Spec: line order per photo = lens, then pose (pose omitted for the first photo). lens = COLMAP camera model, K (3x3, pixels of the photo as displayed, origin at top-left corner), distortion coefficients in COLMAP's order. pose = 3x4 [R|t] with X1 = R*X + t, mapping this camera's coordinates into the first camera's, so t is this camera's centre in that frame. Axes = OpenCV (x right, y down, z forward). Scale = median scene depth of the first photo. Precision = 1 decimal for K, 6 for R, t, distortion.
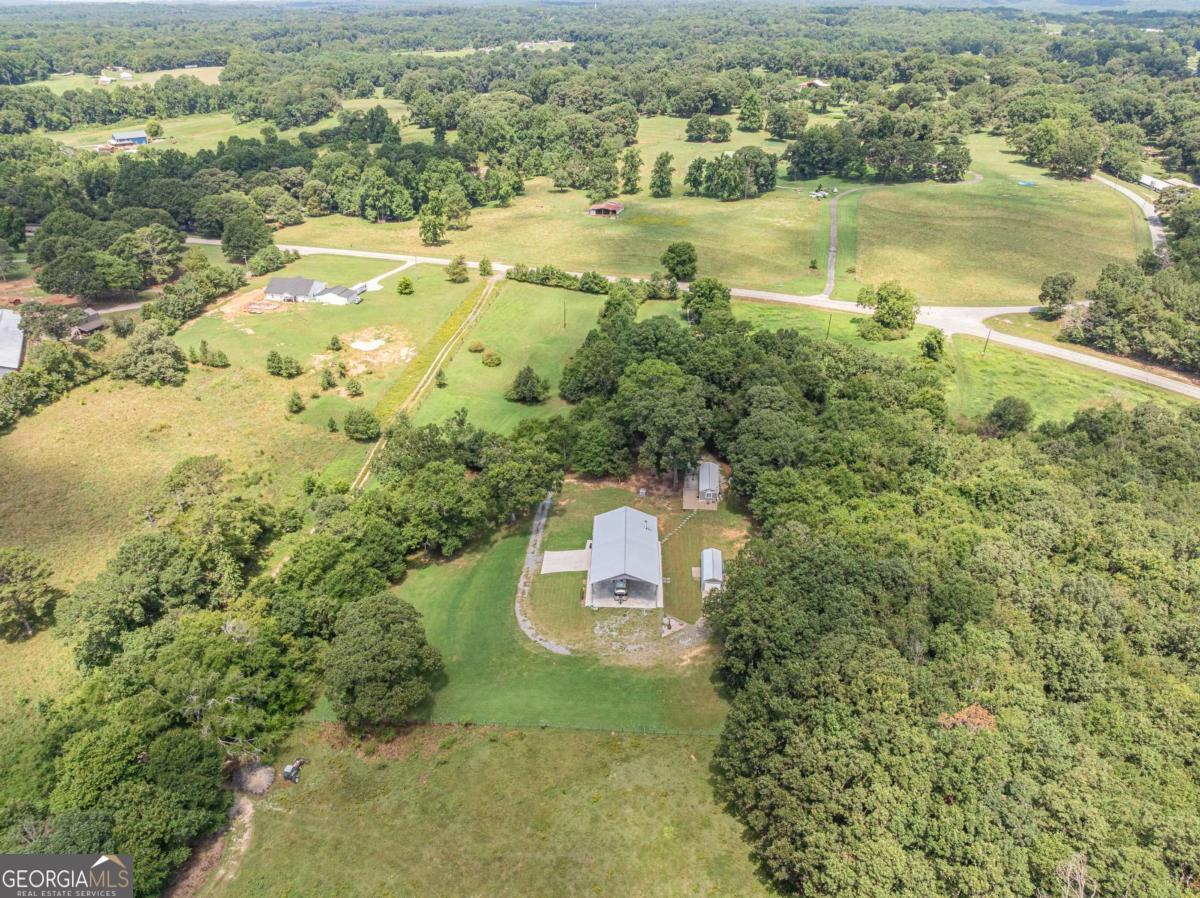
lens RADIAL K [[848.3, 0, 596.3], [0, 848.3, 449.6], [0, 0, 1]] dist [-0.053089, 0.020303]
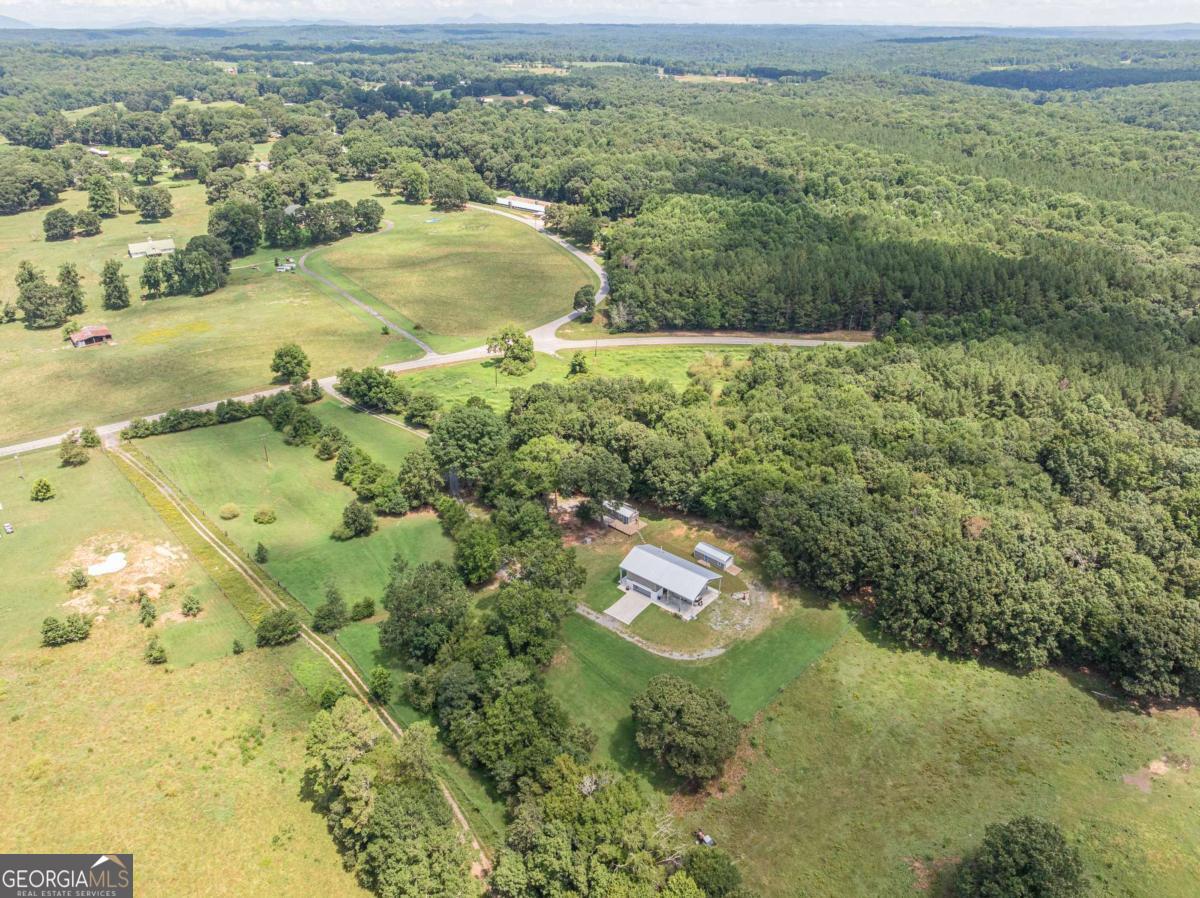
lens RADIAL K [[848.3, 0, 598.9], [0, 848.3, 452.8], [0, 0, 1]] dist [-0.053089, 0.020303]
pose [[0.608079, -0.360952, 0.707074, -0.572305], [0.376326, 0.915290, 0.143605, -0.178483], [-0.699013, 0.178767, 0.692404, 0.100462]]
